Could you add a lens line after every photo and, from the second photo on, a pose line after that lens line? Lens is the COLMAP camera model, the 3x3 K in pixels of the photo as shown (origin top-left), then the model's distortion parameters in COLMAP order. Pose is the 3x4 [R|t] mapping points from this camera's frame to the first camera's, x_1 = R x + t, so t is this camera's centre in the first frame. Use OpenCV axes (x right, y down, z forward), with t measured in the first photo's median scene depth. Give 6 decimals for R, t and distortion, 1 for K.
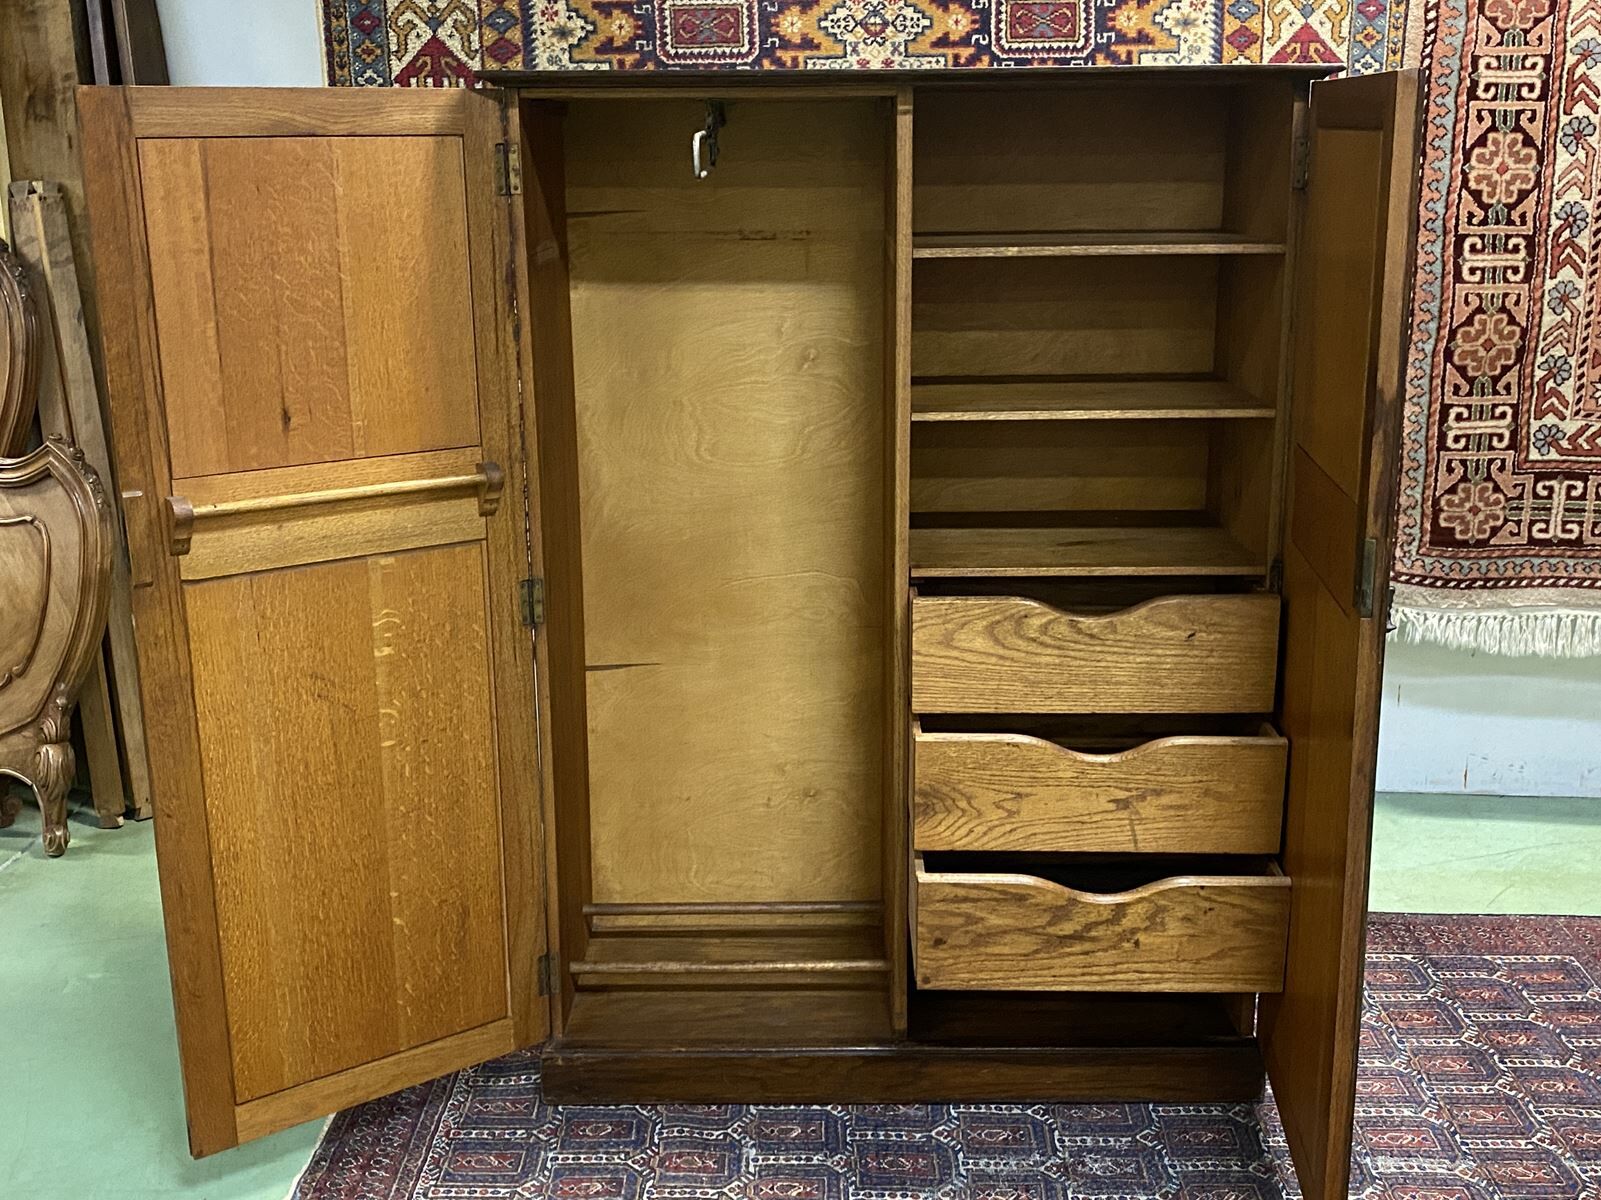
lens RADIAL K [[1728.7, 0, 787.9], [0, 1728.7, 583.5], [0, 0, 1]] dist [0.032711, 0.000000]
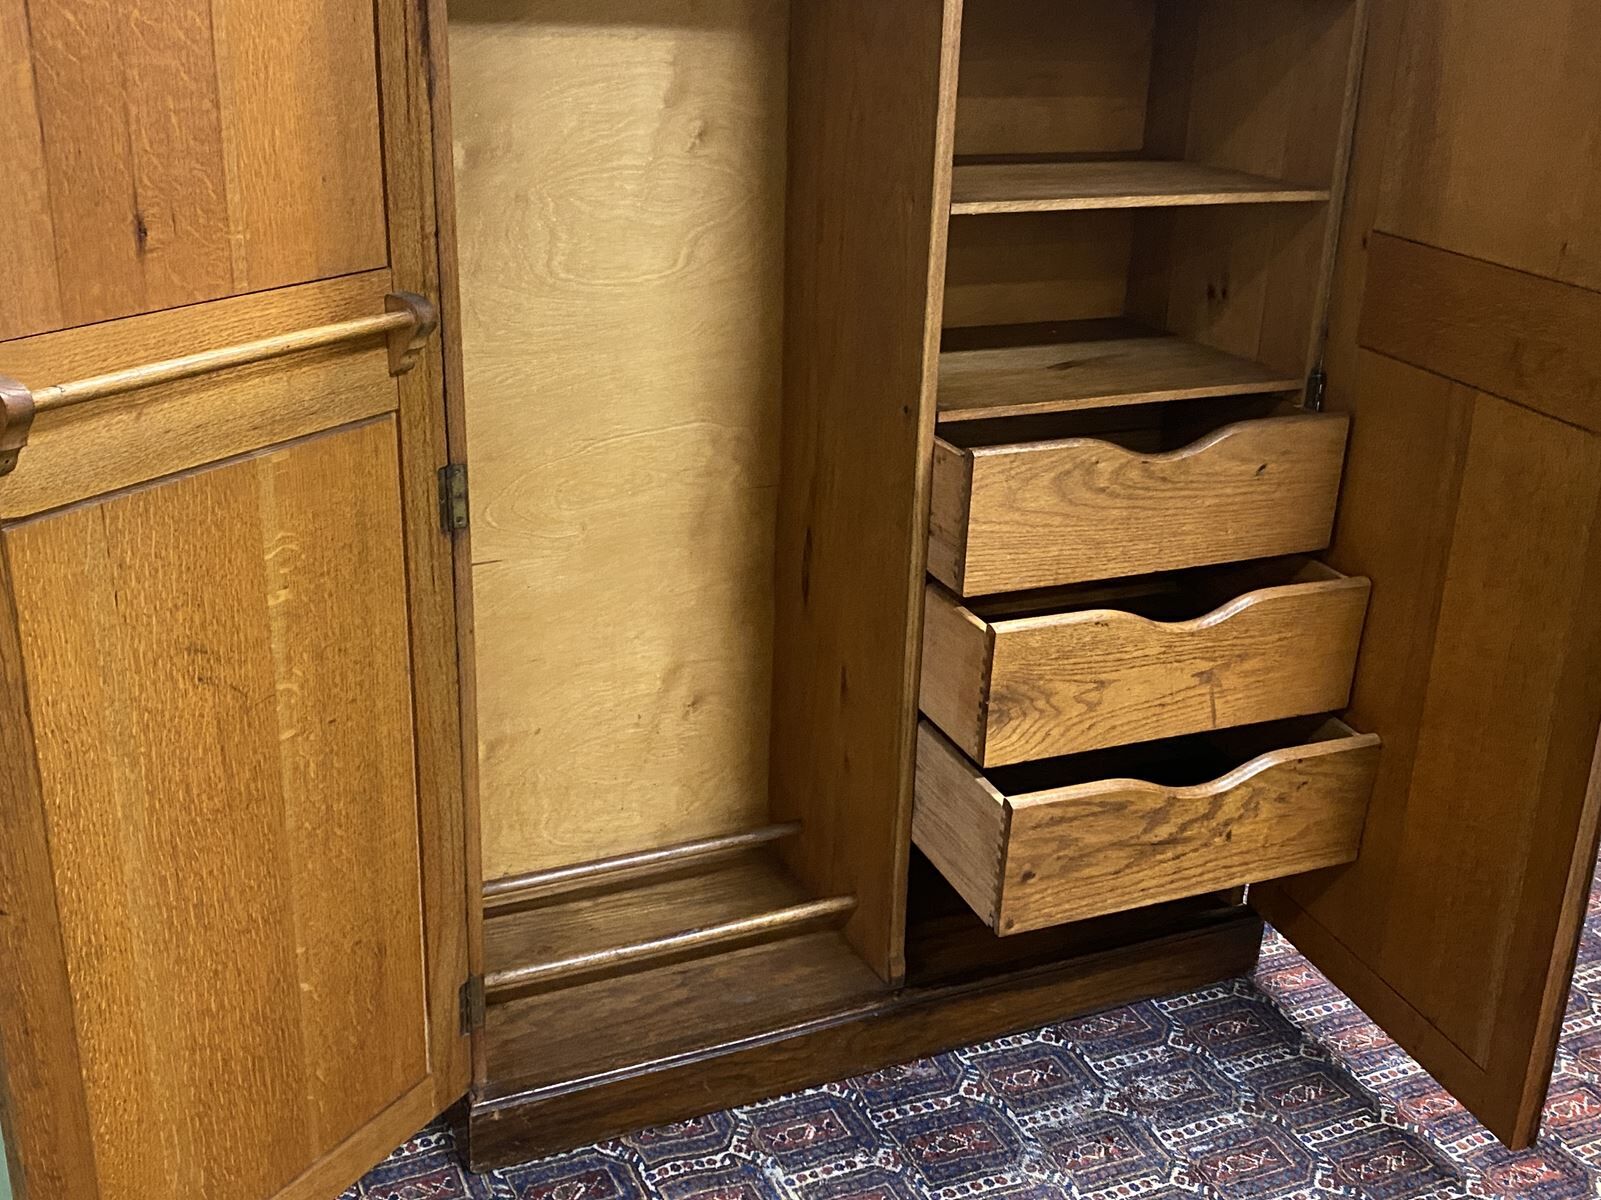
lens RADIAL K [[1728.7, 0, 807.1], [0, 1728.7, 602.3], [0, 0, 1]] dist [0.032711, 0.000000]
pose [[0.905458, -0.114693, 0.408646, -0.297289], [0.064824, 0.988871, 0.133908, -0.030315], [-0.419457, -0.094758, 0.902816, 0.309475]]
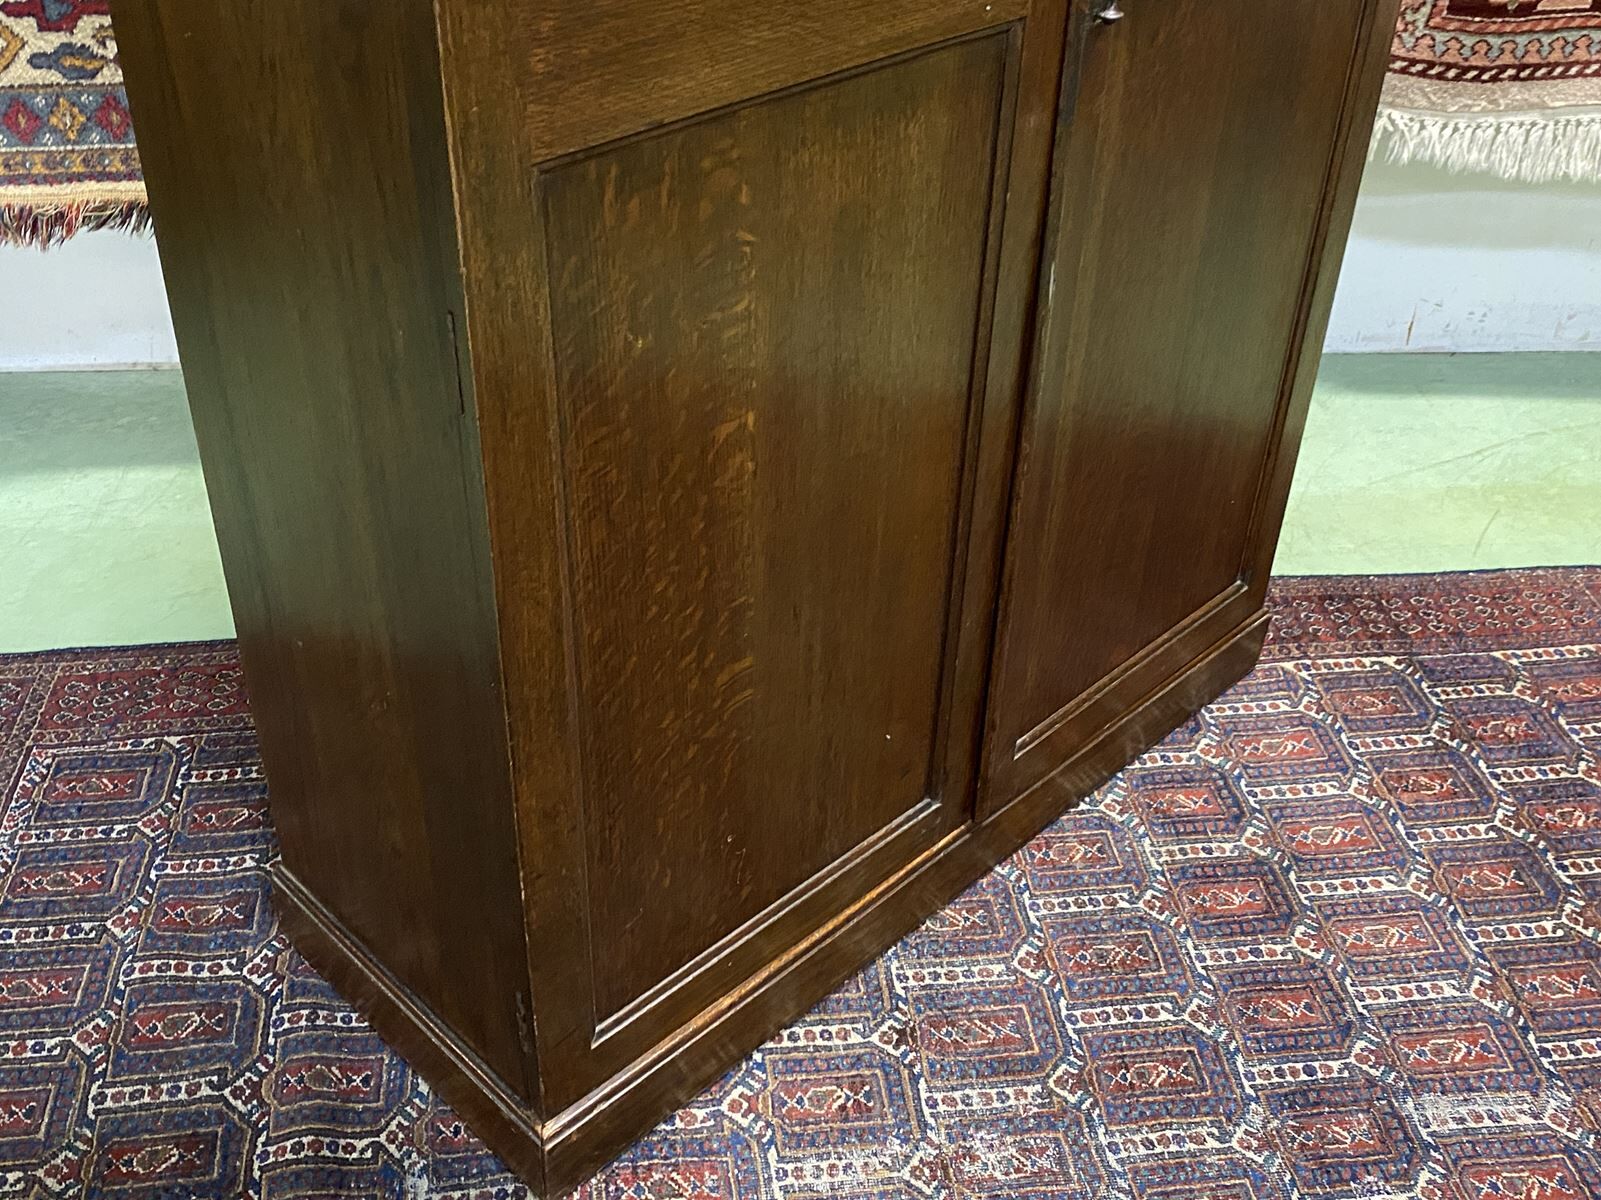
lens RADIAL K [[1728.7, 0, 775.4], [0, 1728.7, 575.2], [0, 0, 1]] dist [0.032711, 0.000000]
pose [[0.988759, -0.060766, 0.136614, 0.029685], [0.010747, 0.940210, 0.340425, -0.066161], [-0.149132, -0.335130, 0.930294, 0.498528]]
